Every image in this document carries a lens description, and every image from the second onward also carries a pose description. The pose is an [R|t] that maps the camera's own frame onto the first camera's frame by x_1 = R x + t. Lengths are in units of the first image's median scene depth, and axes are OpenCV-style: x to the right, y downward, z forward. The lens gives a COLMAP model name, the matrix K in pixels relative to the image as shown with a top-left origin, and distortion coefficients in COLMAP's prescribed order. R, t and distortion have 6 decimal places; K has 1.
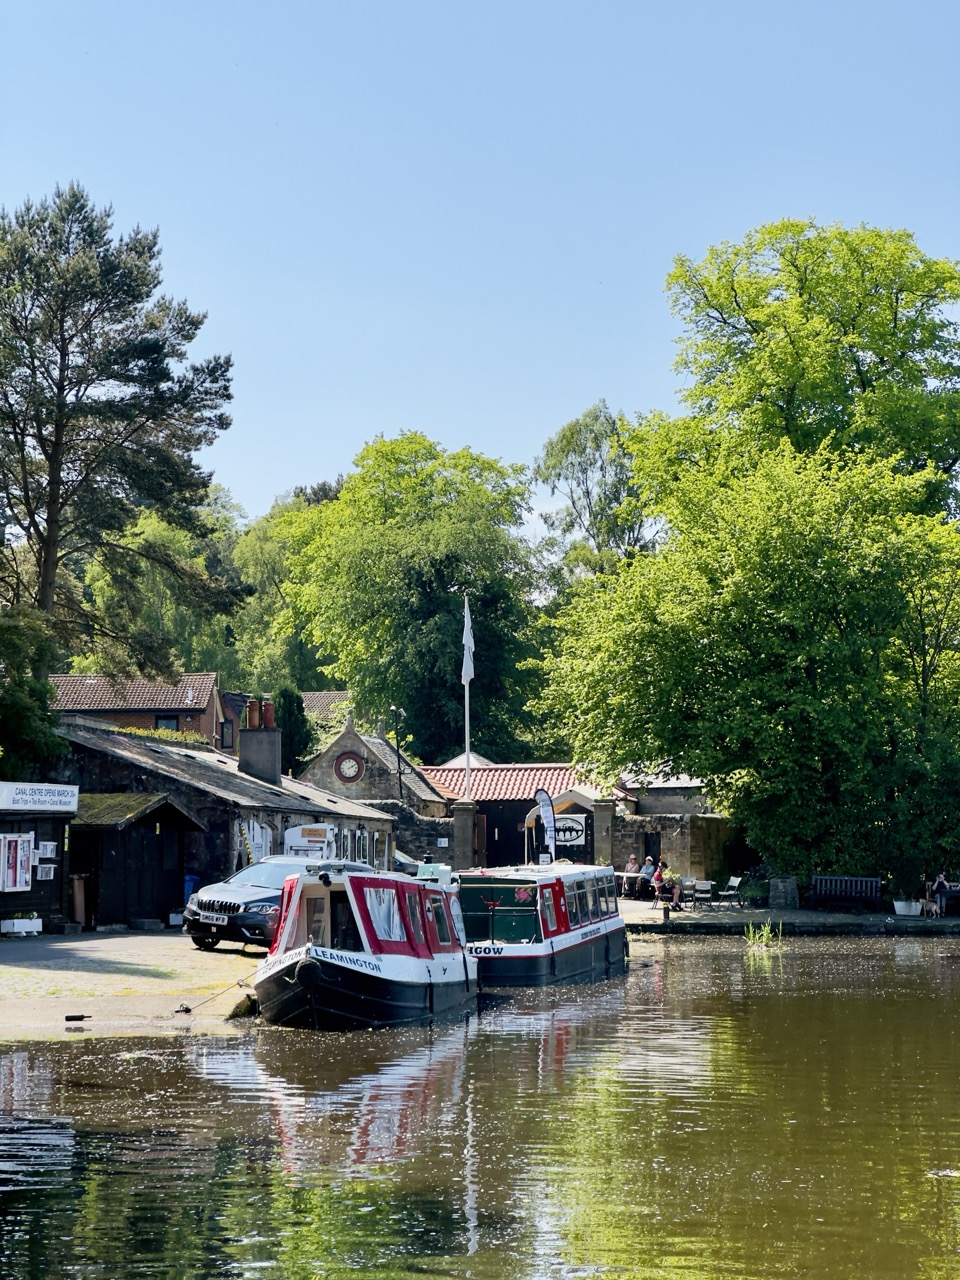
lens RADIAL K [[2899.1, 0, 481.6], [0, 2899.1, 639.2], [0, 0, 1]] dist [0.114359, 0.000000]
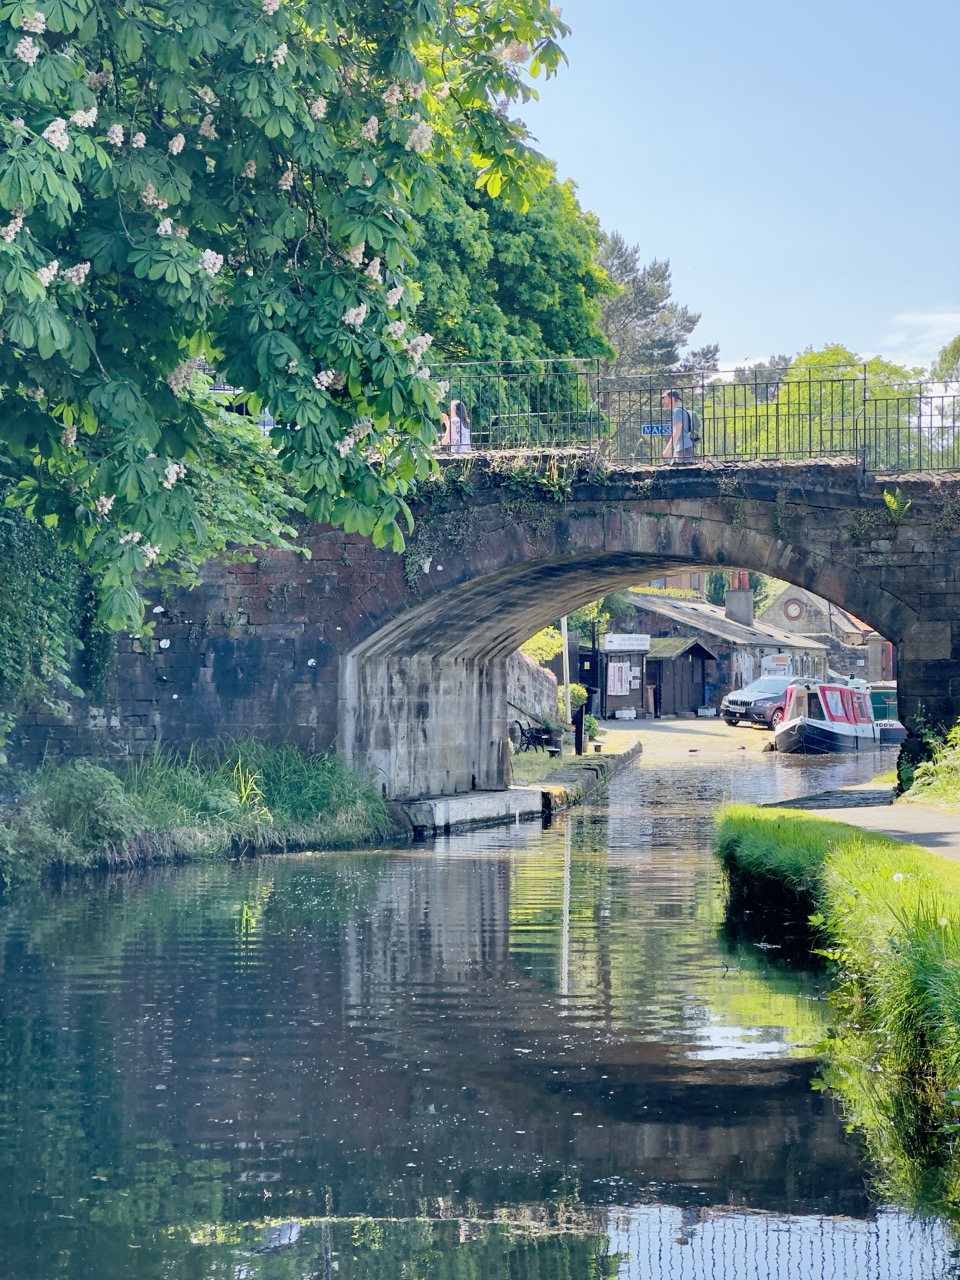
lens RADIAL K [[2899.1, 0, 478.9], [0, 2899.1, 640.1], [0, 0, 1]] dist [0.114359, 0.000000]
pose [[0.989693, -0.005851, -0.143087, 0.007678], [0.015167, 0.997828, 0.064102, -0.052420], [0.142401, -0.065612, 0.987632, -0.646220]]
